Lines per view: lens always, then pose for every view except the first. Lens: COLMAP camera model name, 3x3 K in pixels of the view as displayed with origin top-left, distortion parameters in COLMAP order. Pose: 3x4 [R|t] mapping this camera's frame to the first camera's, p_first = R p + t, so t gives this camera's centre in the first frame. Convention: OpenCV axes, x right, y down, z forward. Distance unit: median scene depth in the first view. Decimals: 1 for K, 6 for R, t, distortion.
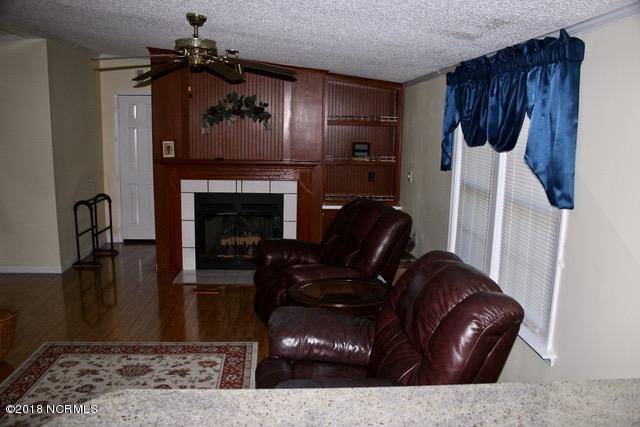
lens RADIAL K [[521.4, 0, 315.8], [0, 521.4, 212.2], [0, 0, 1]] dist [-0.163042, 0.141515]
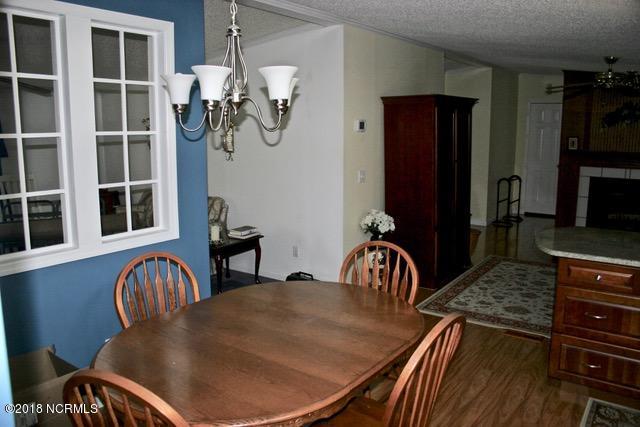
lens RADIAL K [[521.4, 0, 315.8], [0, 521.4, 212.2], [0, 0, 1]] dist [-0.163042, 0.141515]
pose [[0.770858, 0.091349, -0.630423, 0.047483], [-0.092849, 0.995208, 0.030674, 0.080817], [0.630204, 0.034889, 0.775645, -0.461120]]
